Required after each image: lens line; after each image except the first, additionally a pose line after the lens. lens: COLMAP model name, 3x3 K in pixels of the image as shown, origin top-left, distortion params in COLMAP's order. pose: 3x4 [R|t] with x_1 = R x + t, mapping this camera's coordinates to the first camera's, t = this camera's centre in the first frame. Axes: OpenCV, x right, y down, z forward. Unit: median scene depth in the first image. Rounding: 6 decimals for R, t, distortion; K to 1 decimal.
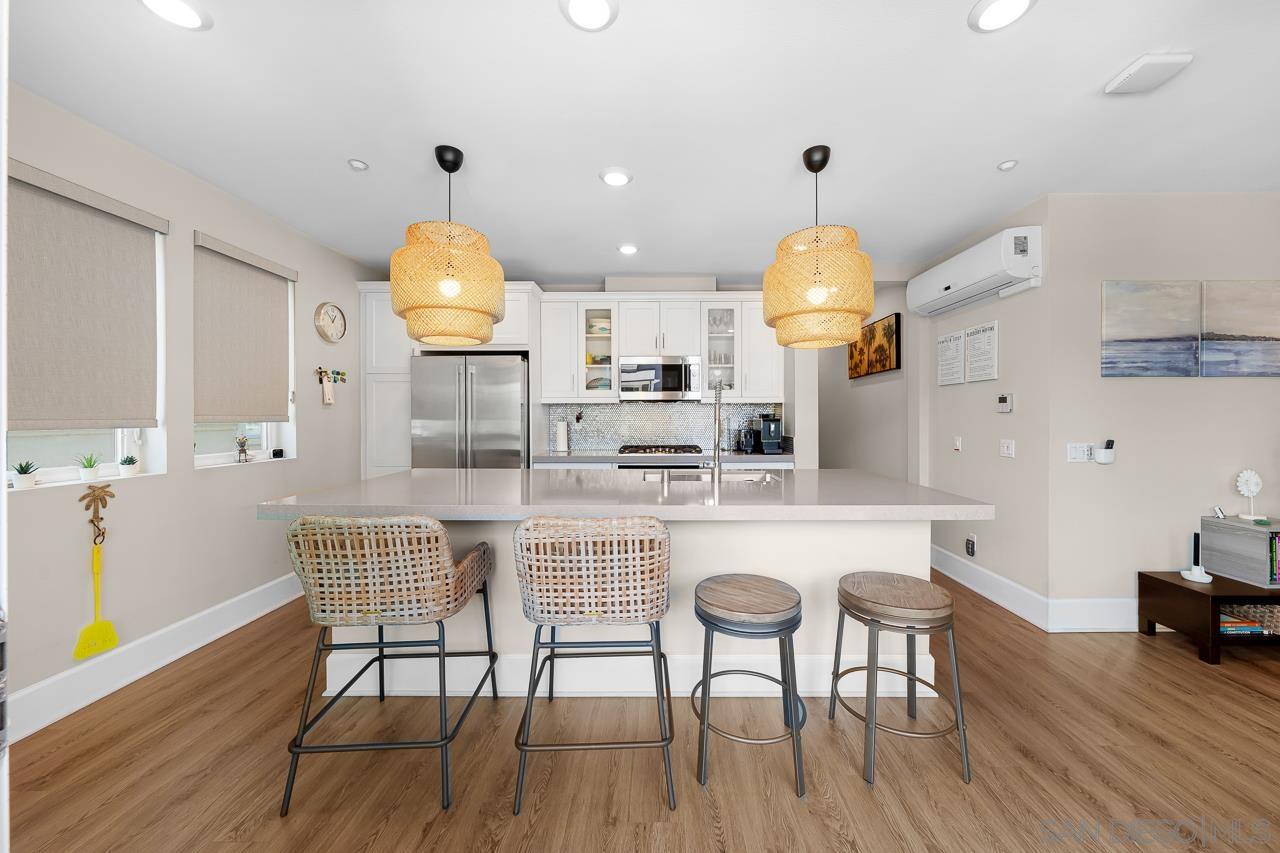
lens RADIAL K [[431.4, 0, 645.4], [0, 431.4, 424.2], [0, 0, 1]] dist [-0.003023, -0.000088]
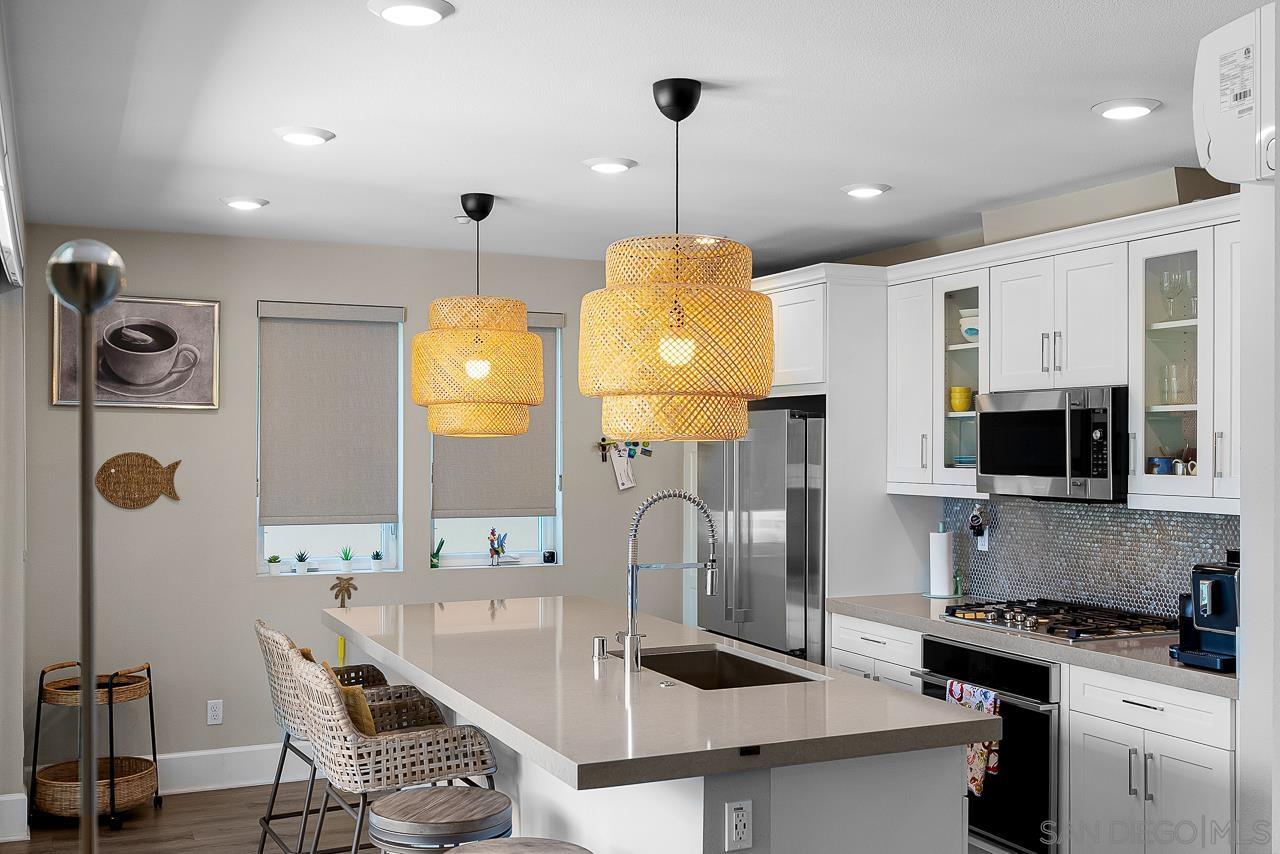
lens RADIAL K [[1270.2, 0, 641.8], [0, 1270.2, 430.4], [0, 0, 1]] dist [-0.003549, 0.000000]
pose [[0.415565, -0.006919, -0.909537, 1.112498], [-0.020459, 0.999647, -0.016952, -0.107455], [0.909333, 0.025653, 0.415277, 0.190004]]
